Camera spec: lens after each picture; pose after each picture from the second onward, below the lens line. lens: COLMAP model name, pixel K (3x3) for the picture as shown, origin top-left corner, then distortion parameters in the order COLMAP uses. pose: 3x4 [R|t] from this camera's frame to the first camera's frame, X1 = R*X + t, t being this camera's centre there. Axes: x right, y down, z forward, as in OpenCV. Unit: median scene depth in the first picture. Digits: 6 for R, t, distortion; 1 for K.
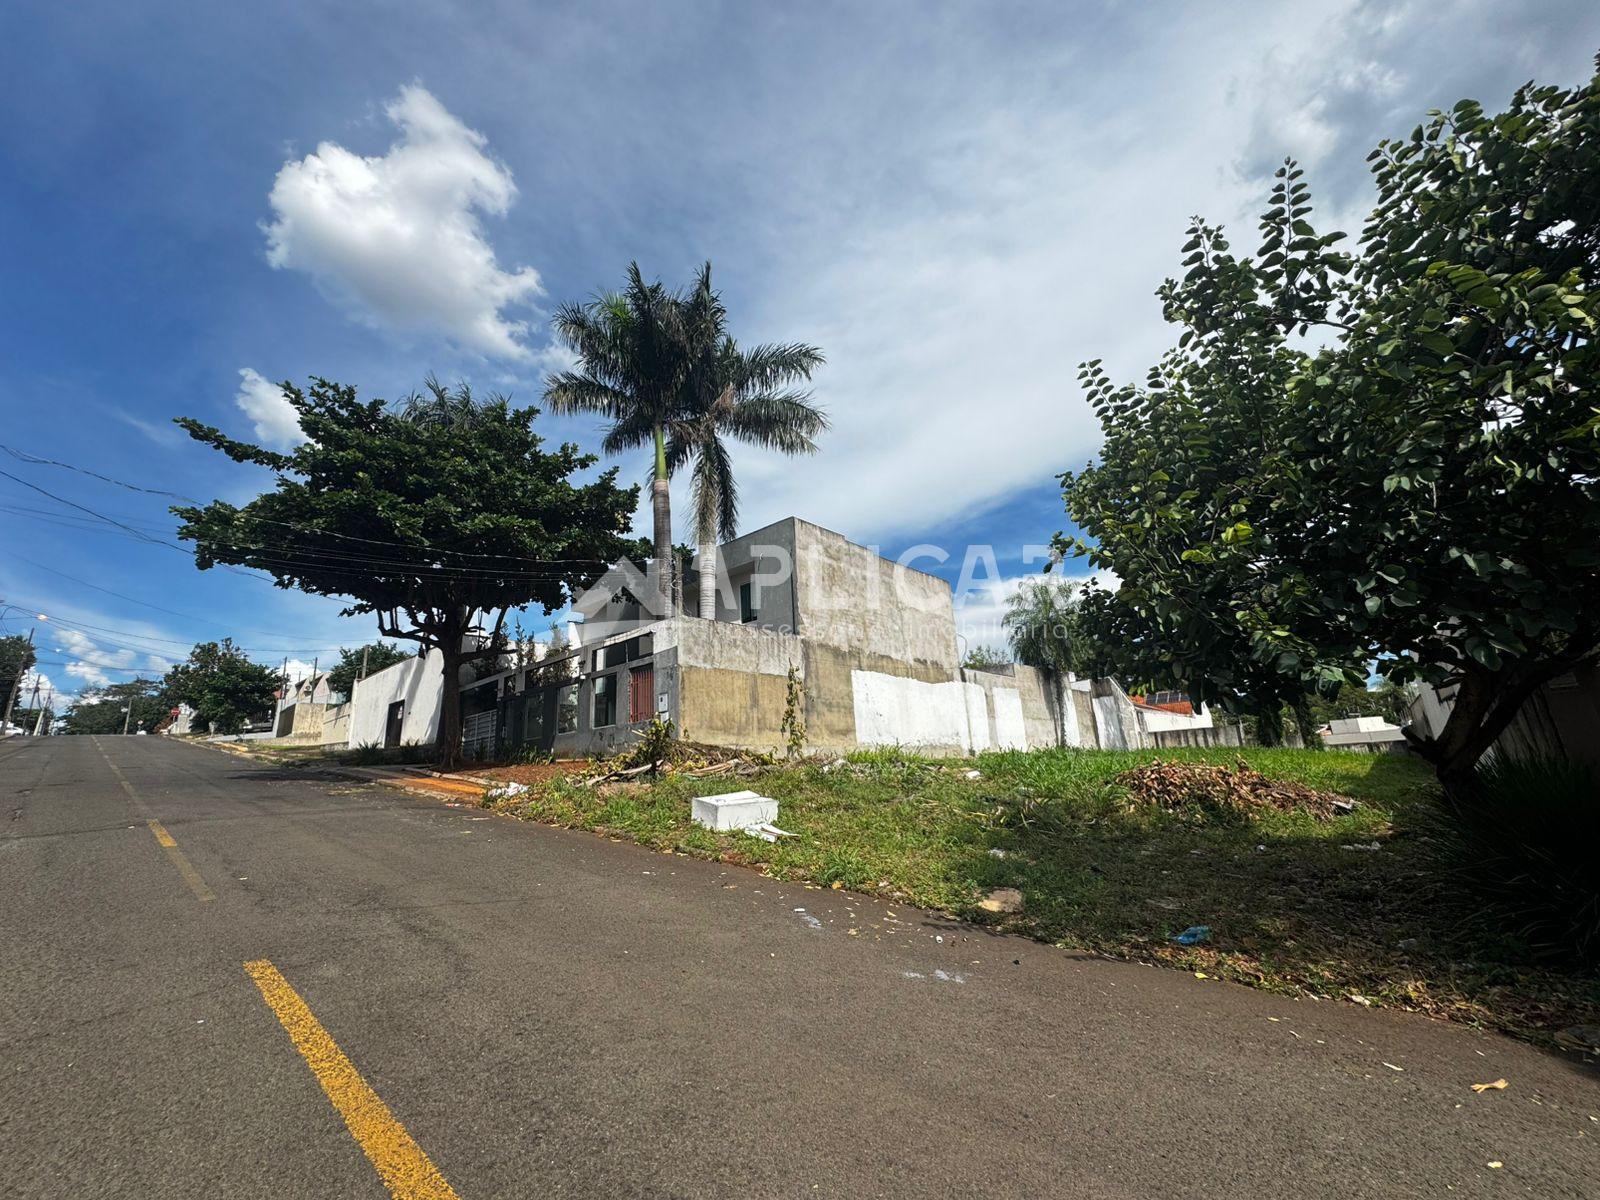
lens RADIAL K [[639.2, 0, 800.0], [0, 639.2, 600.0], [0, 0, 1]] dist [0.000599, -0.024485]
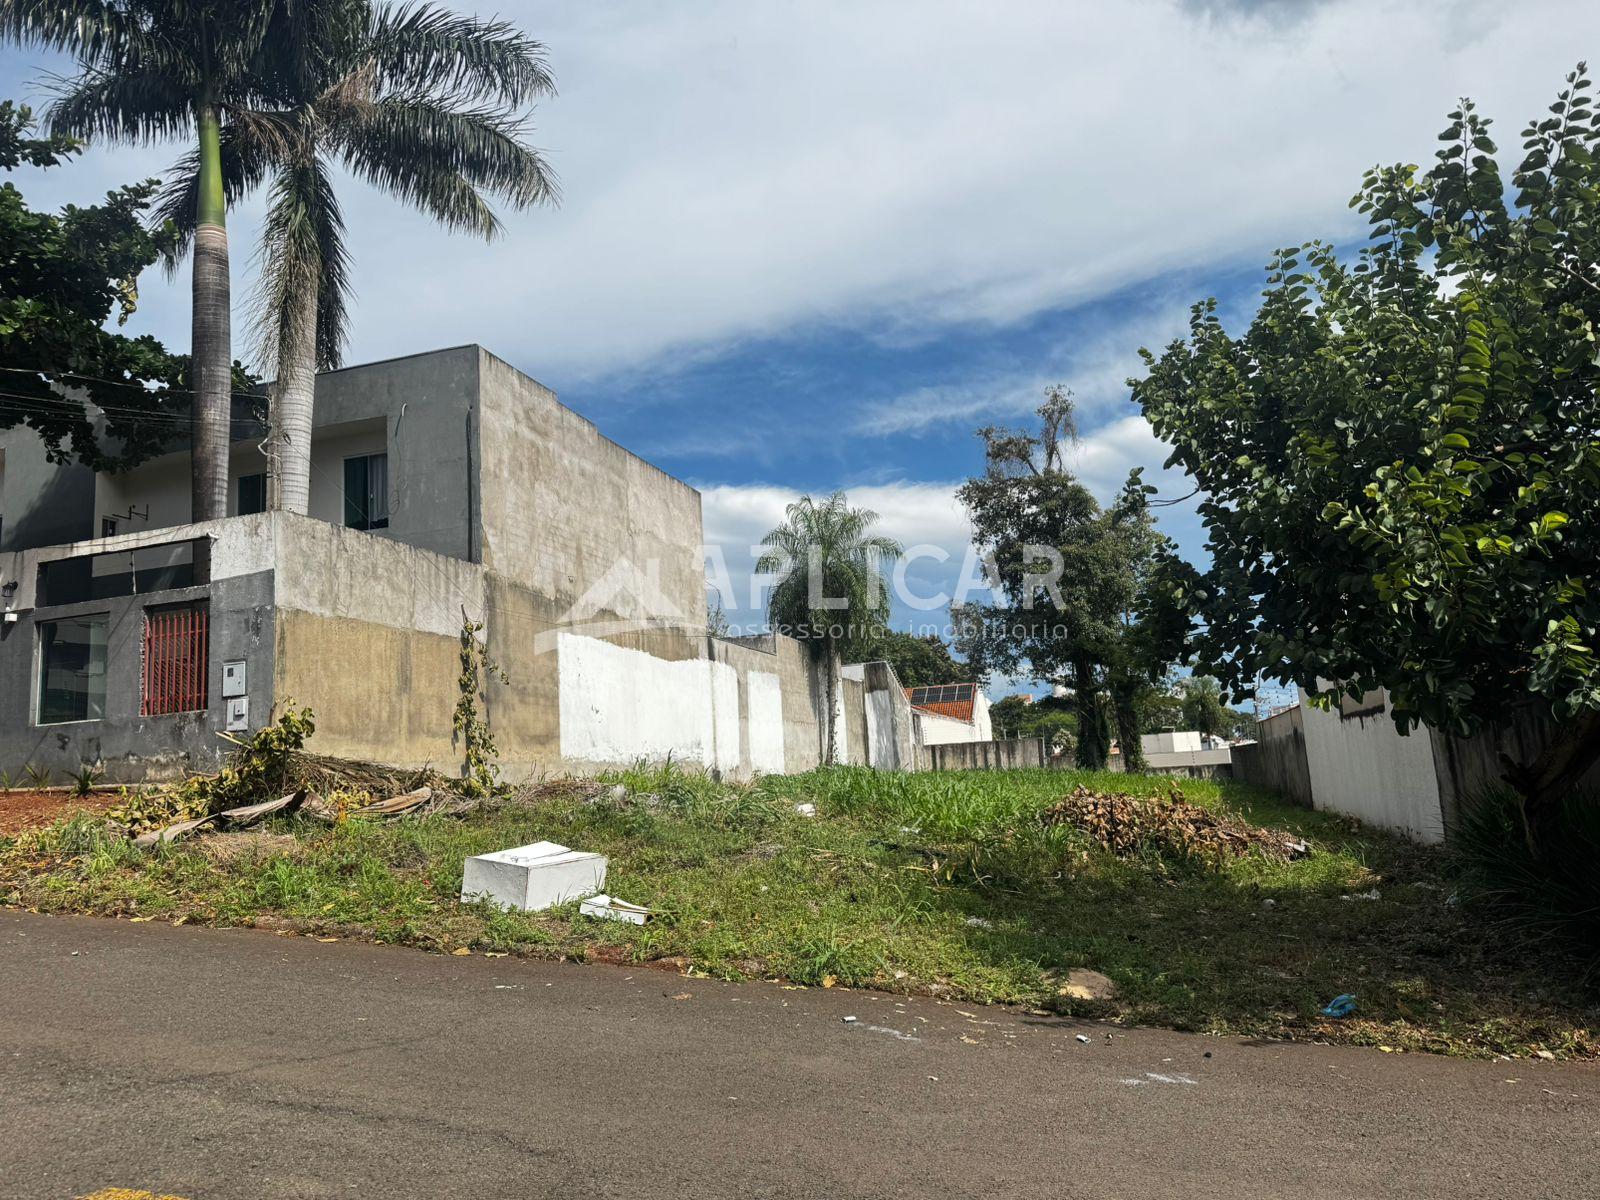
lens RADIAL K [[1117.0, 0, 800.0], [0, 1117.0, 600.0], [0, 0, 1]] dist [0.039608, -0.070547]
pose [[0.906197, 0.067305, 0.417466, -0.149550], [-0.100686, 0.993201, 0.058432, 0.000945], [-0.410695, -0.094984, 0.906812, 0.008408]]
